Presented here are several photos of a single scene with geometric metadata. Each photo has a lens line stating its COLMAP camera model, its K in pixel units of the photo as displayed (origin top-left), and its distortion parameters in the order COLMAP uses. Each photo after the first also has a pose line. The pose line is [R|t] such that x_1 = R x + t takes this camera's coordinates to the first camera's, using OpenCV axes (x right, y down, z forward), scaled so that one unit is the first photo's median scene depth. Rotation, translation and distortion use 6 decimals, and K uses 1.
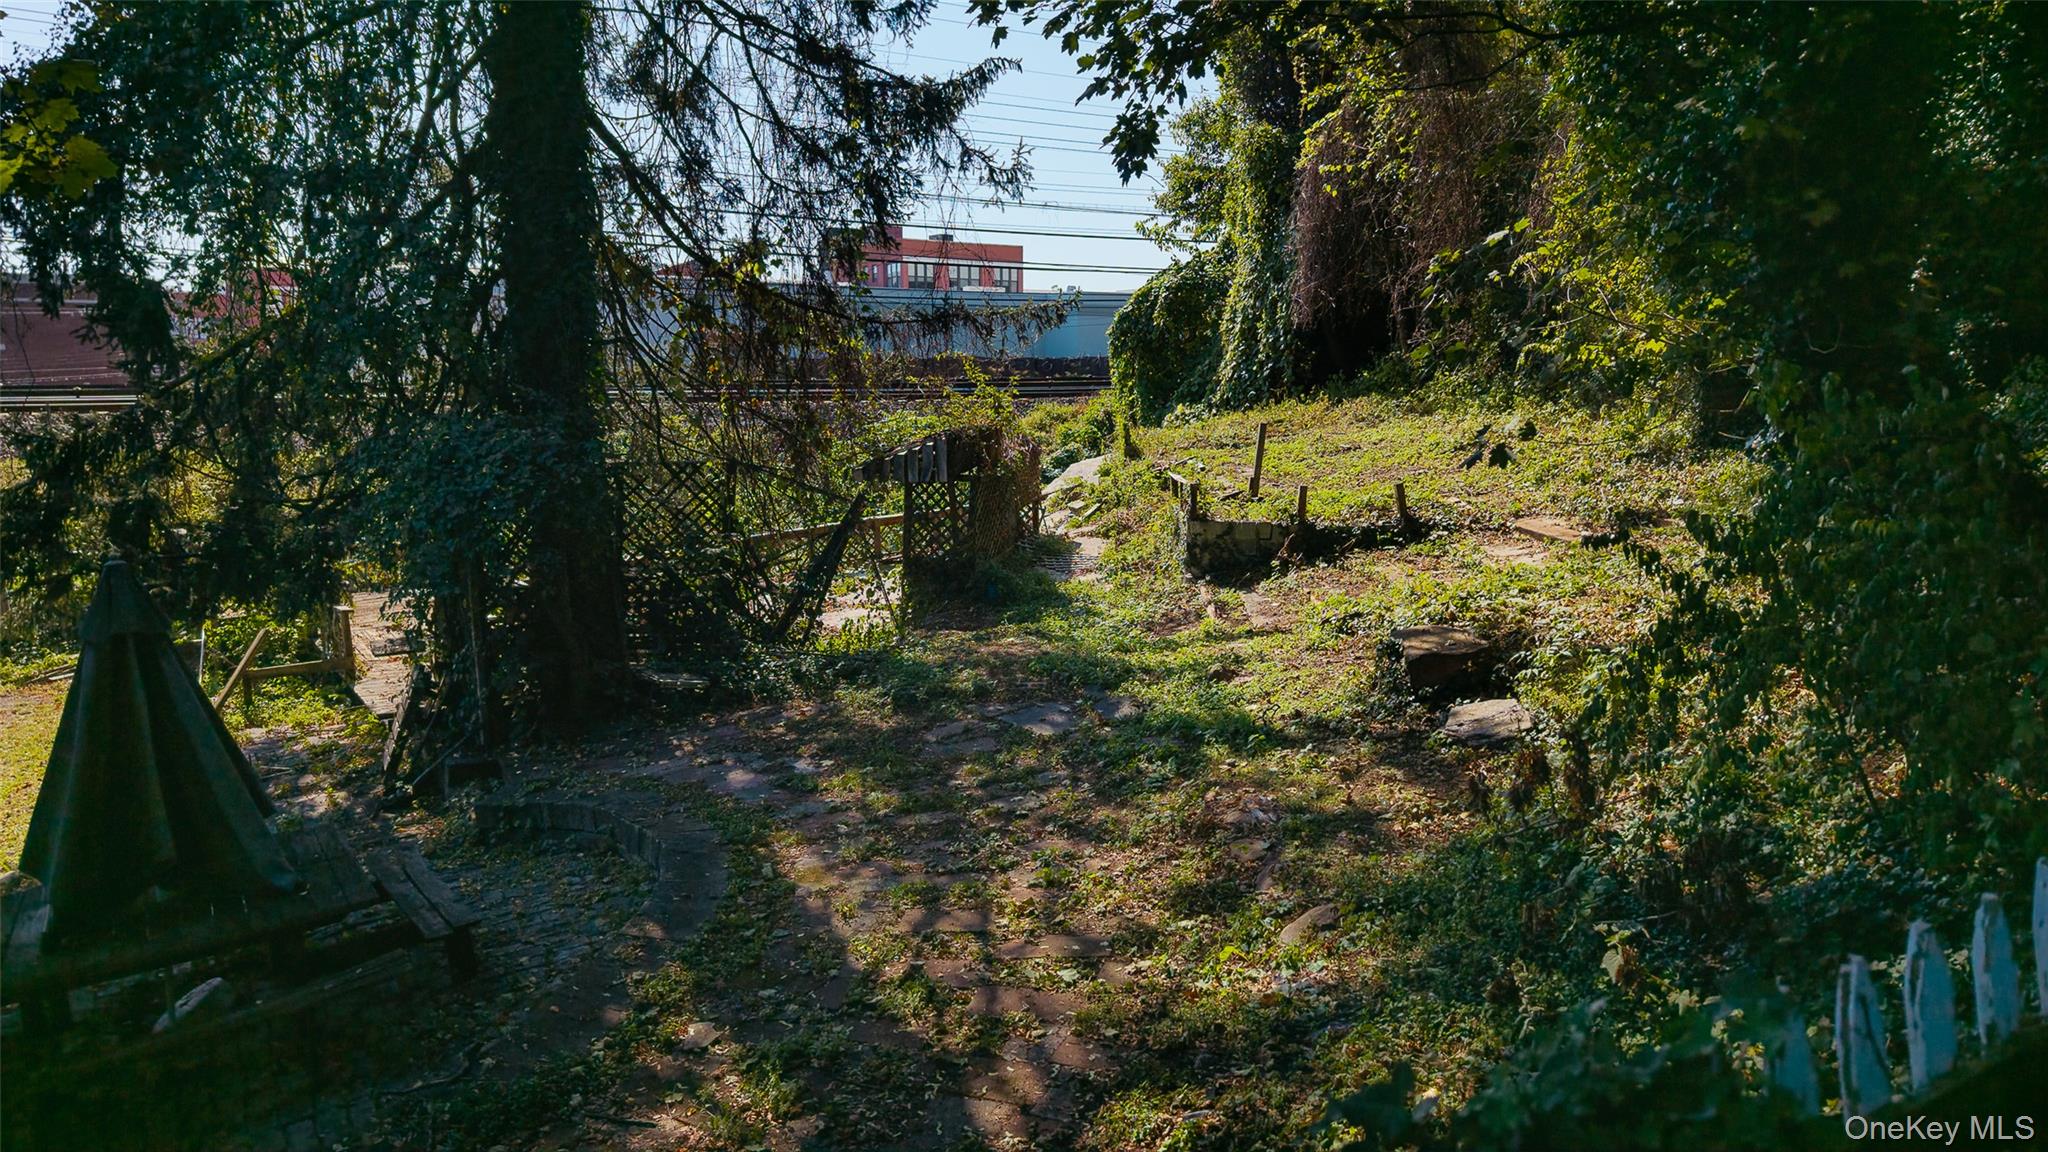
lens RADIAL K [[1327.9, 0, 1014.1], [0, 1327.9, 579.9], [0, 0, 1]] dist [0.060412, -0.059576]
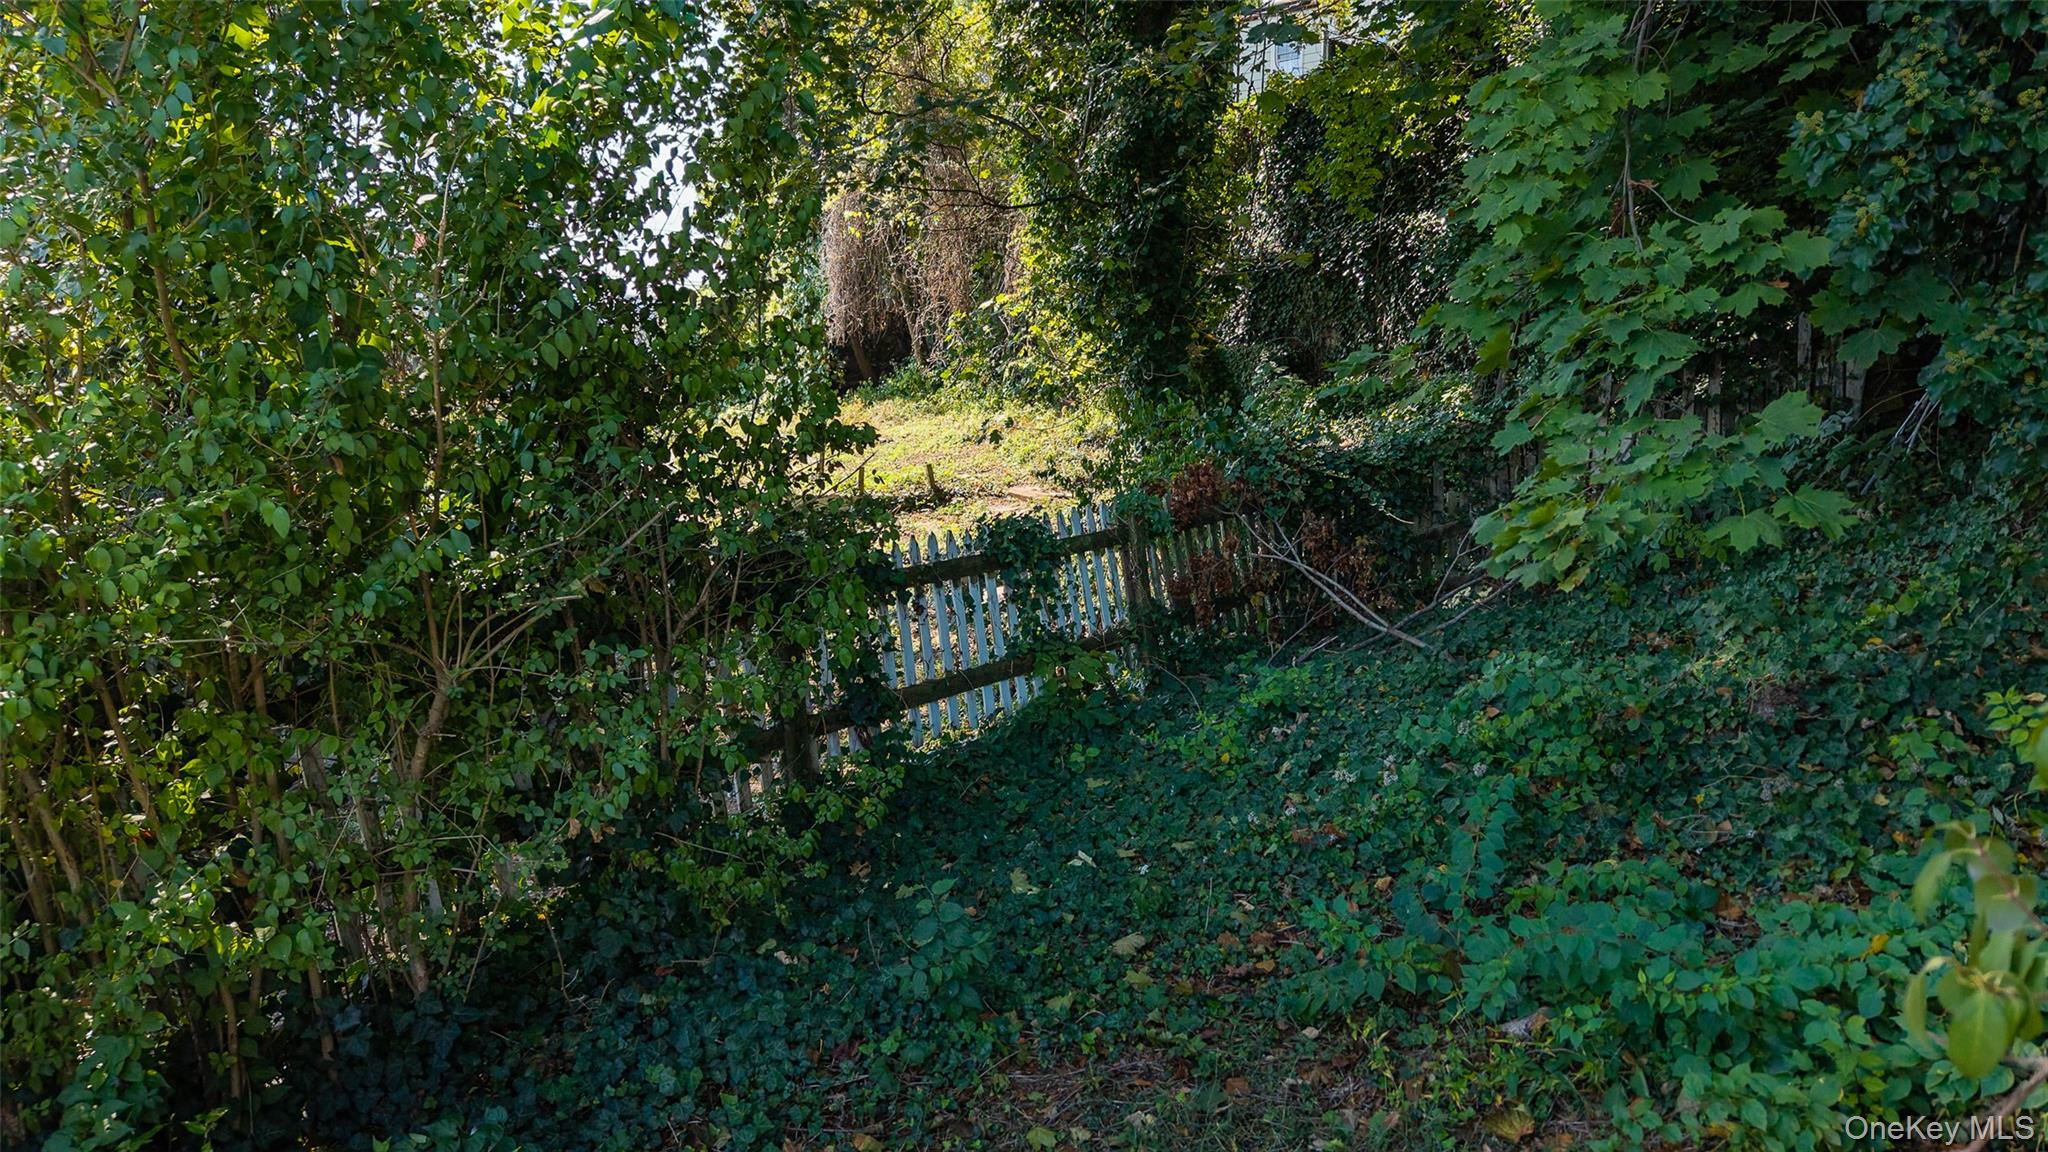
lens RADIAL K [[1327.9, 0, 1014.1], [0, 1327.9, 579.9], [0, 0, 1]] dist [0.060412, -0.059576]
pose [[0.935710, -0.052910, 0.348780, -0.110824], [0.053459, 0.998538, 0.008058, 0.039855], [-0.348696, 0.011106, 0.937170, -0.306993]]
